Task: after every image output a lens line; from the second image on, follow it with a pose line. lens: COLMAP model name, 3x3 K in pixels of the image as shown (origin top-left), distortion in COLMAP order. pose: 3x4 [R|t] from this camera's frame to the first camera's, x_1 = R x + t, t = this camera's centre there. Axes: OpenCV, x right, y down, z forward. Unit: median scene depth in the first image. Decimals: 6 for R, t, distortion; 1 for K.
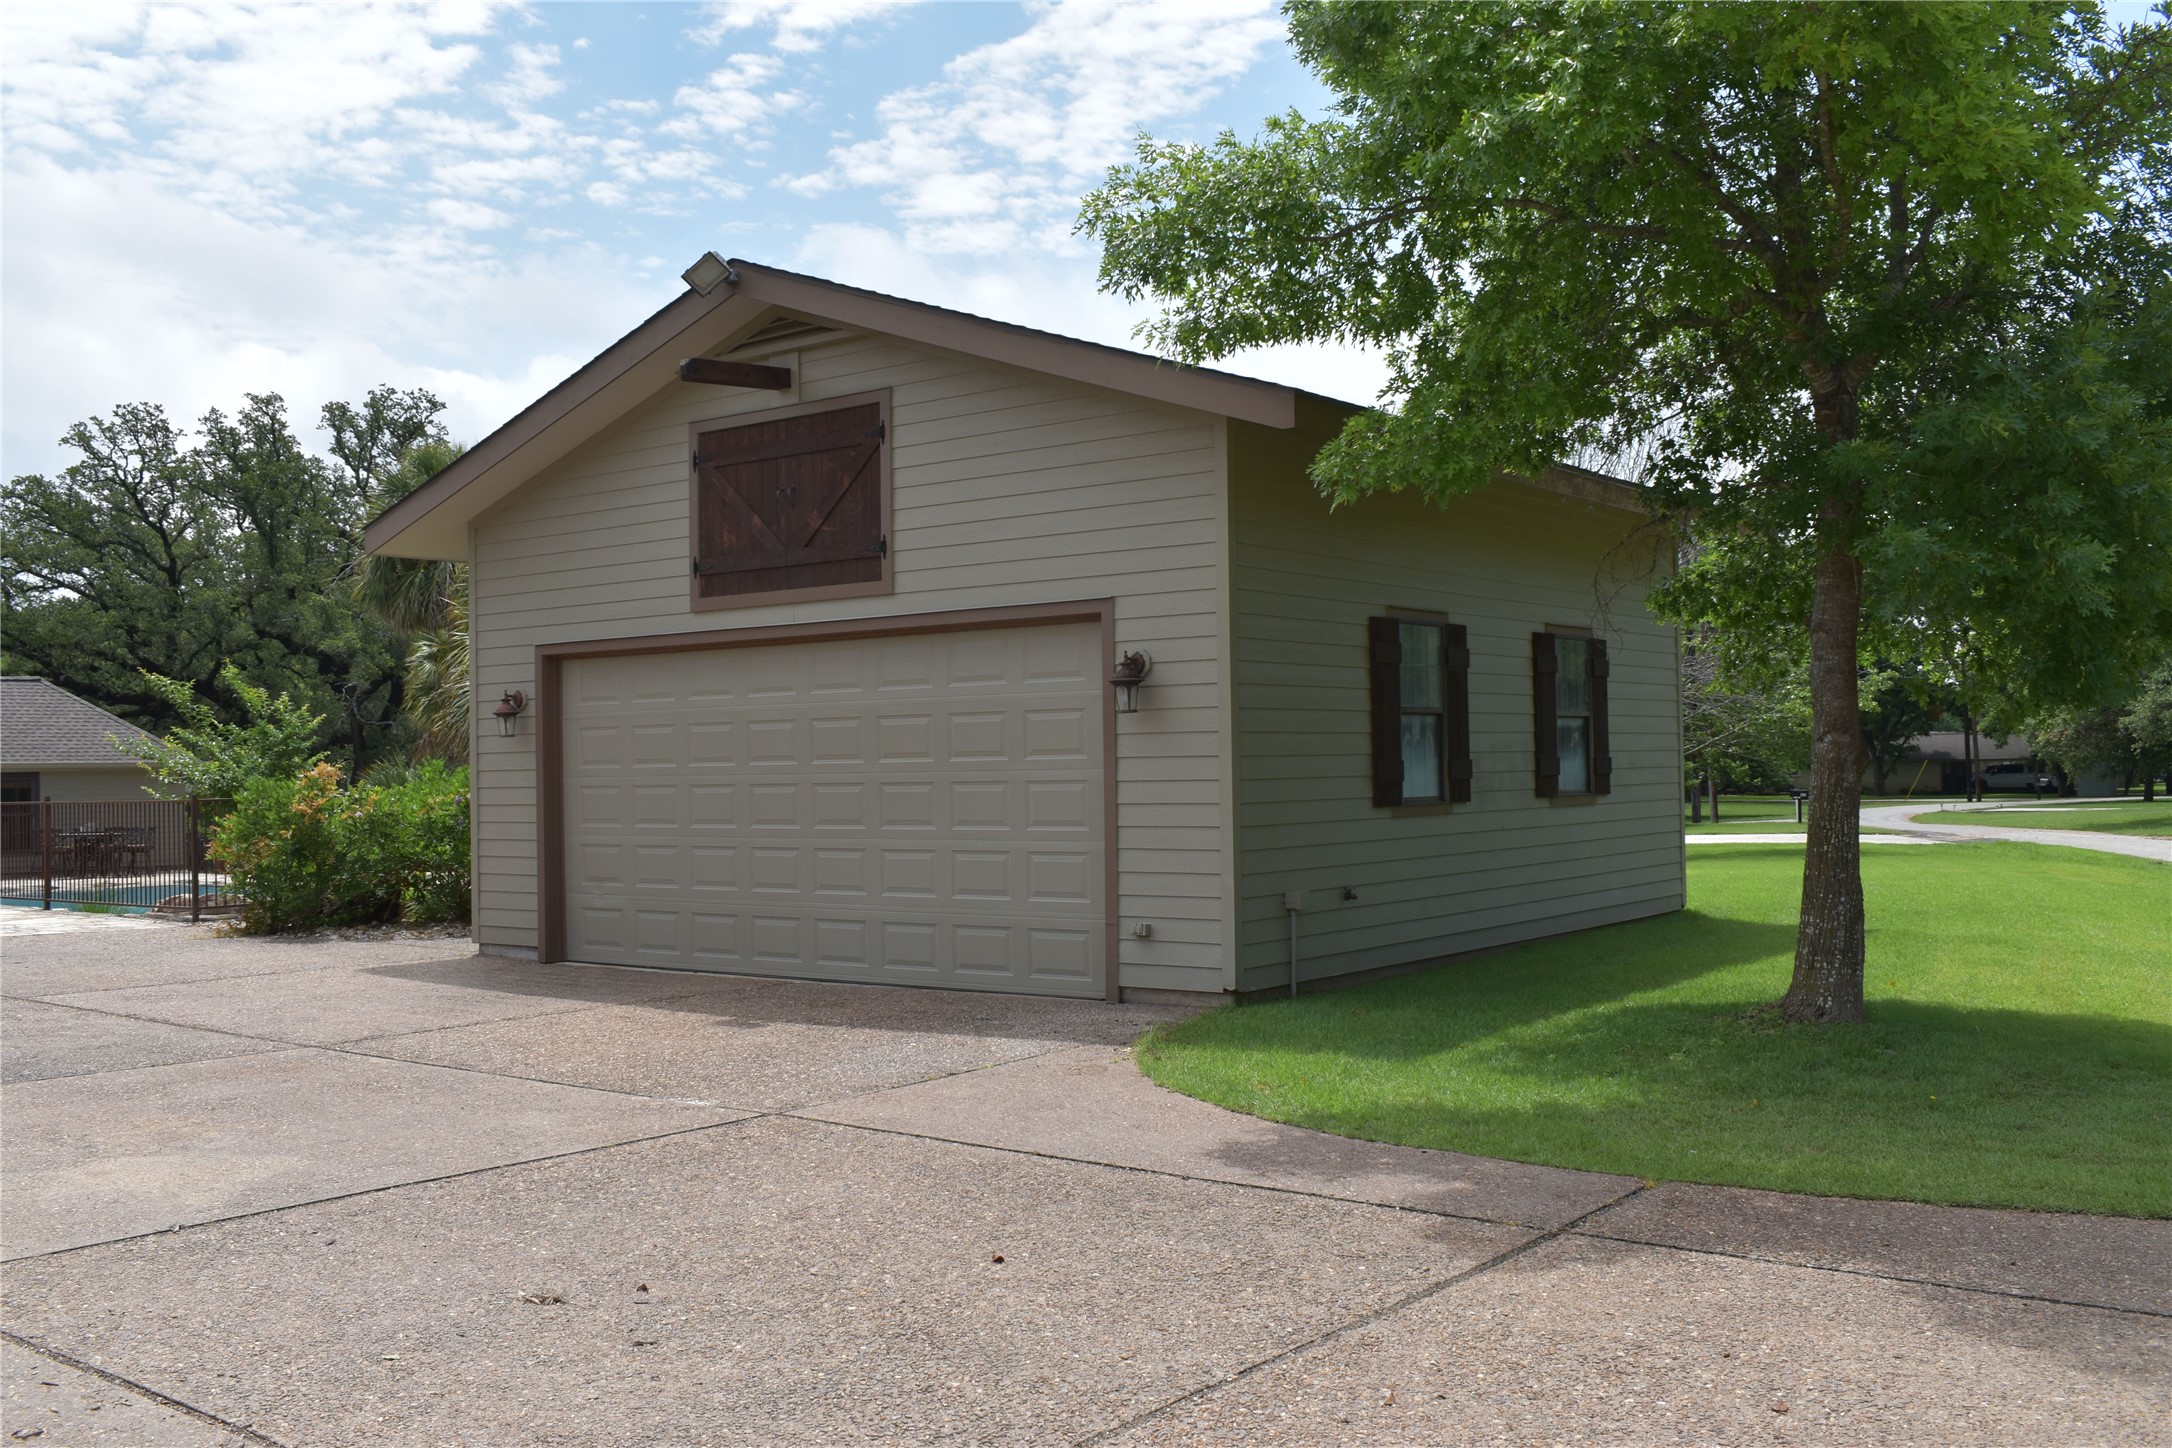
lens RADIAL K [[2040.4, 0, 1084.1], [0, 2040.4, 714.5], [0, 0, 1]] dist [-0.072092, 0.012564]
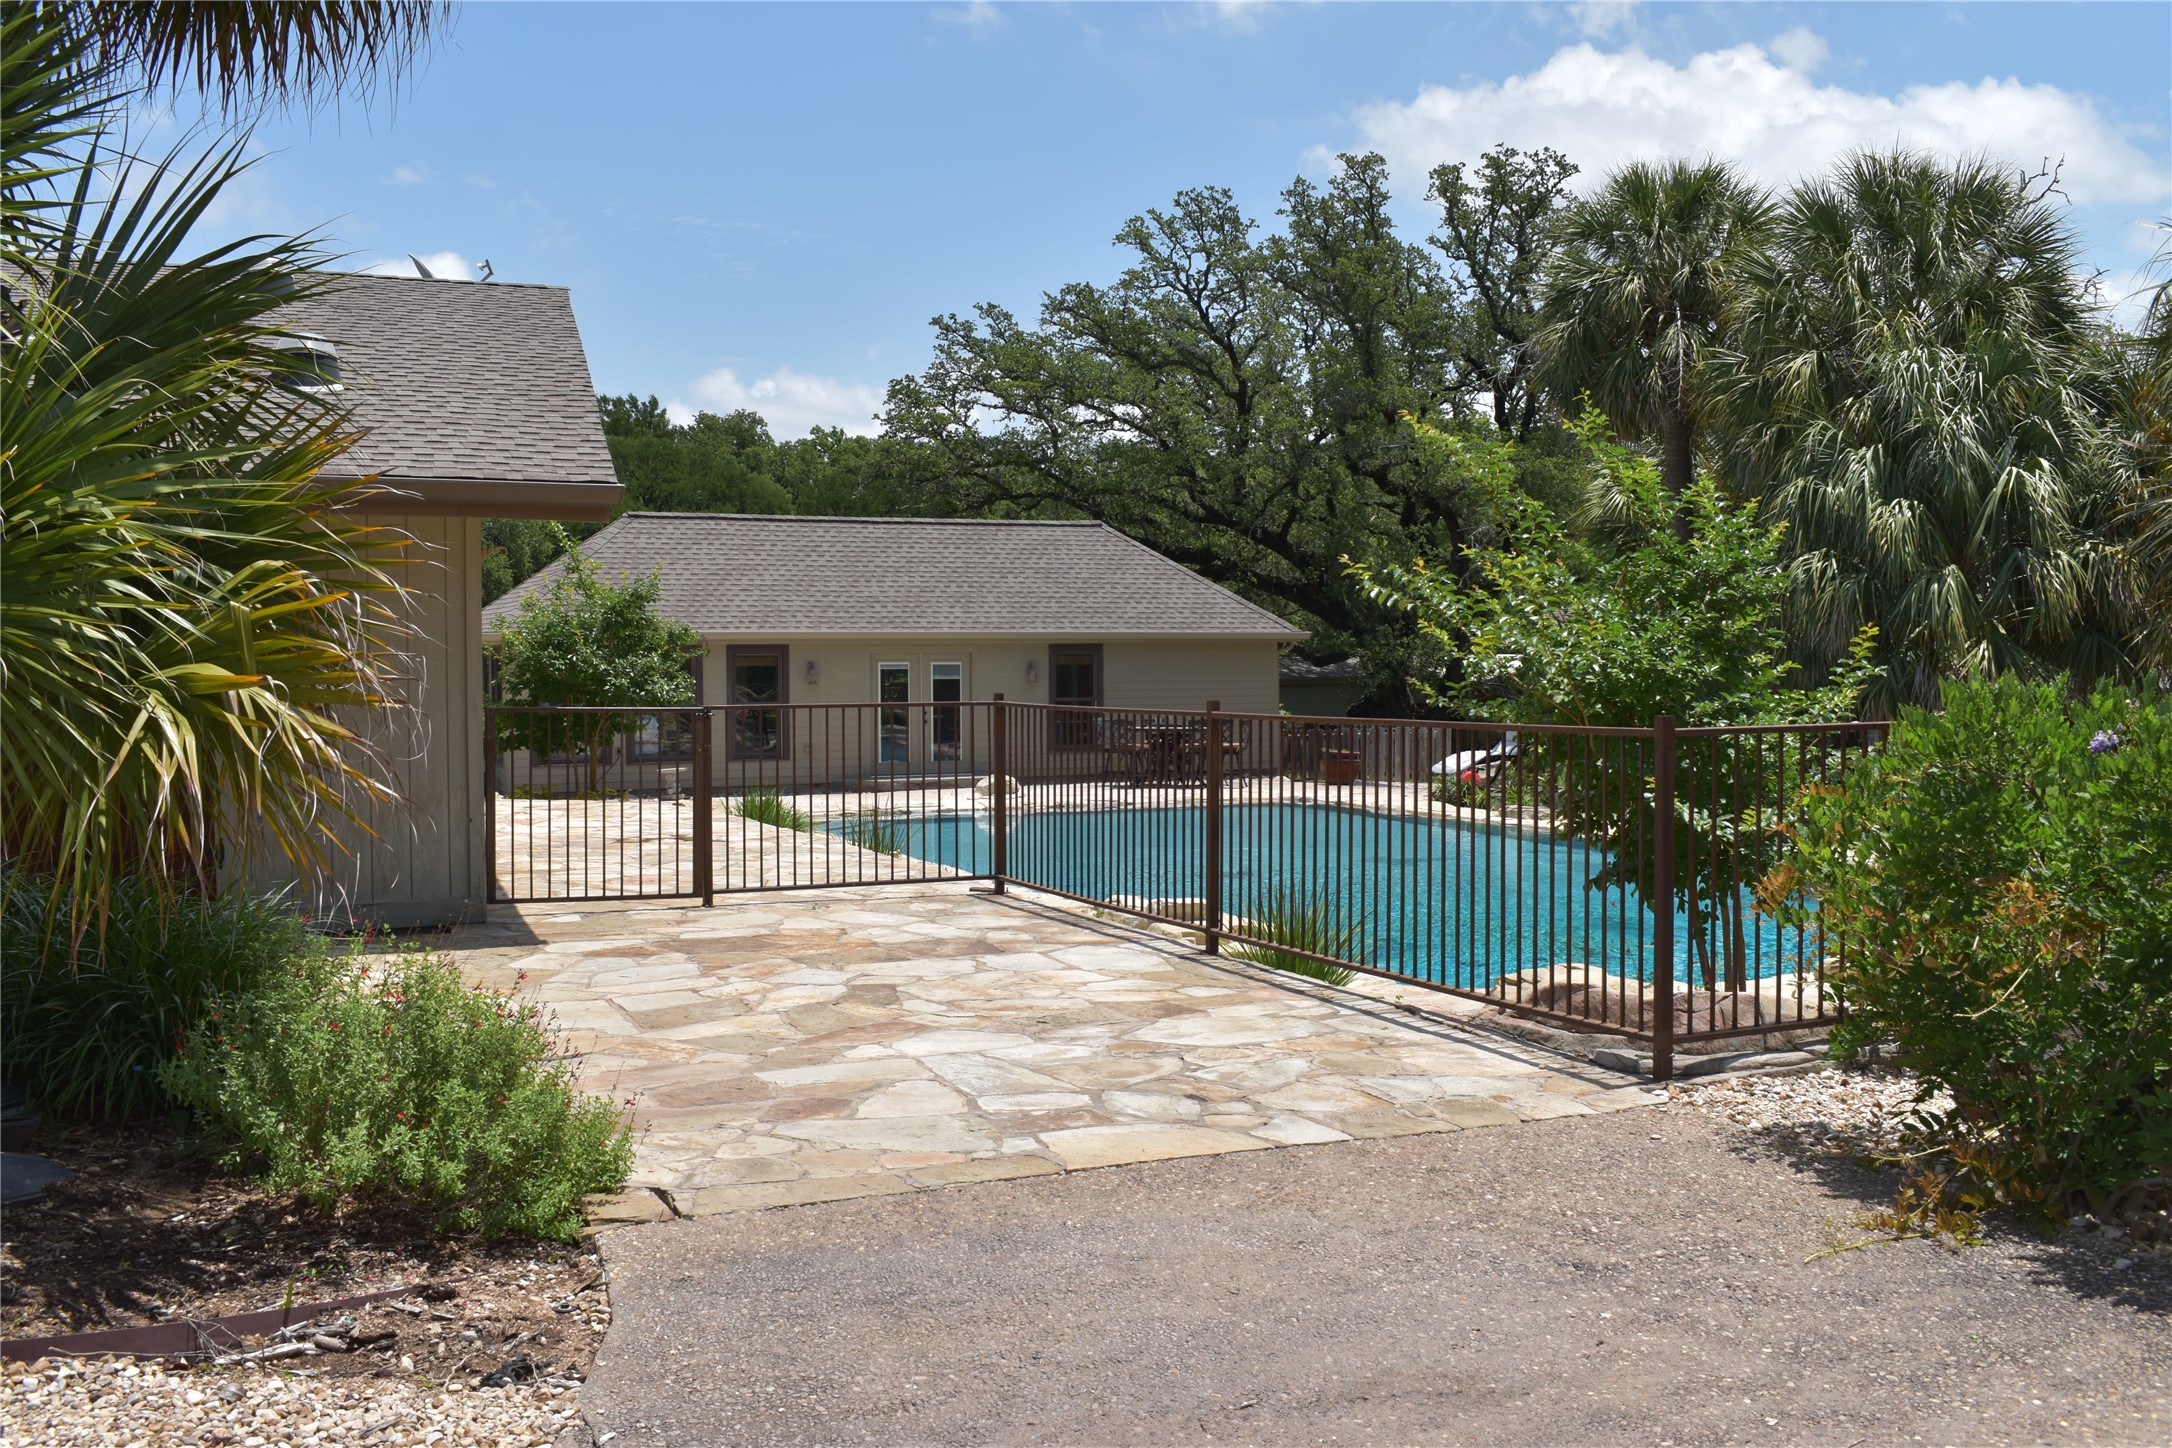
lens RADIAL K [[2040.4, 0, 1084.1], [0, 2040.4, 714.5], [0, 0, 1]] dist [-0.072092, 0.012564]
pose [[0.891562, 0.026905, -0.452099, -0.139018], [0.000234, 0.998206, 0.059867, 0.007135], [0.452899, -0.053481, 0.889956, 0.239875]]
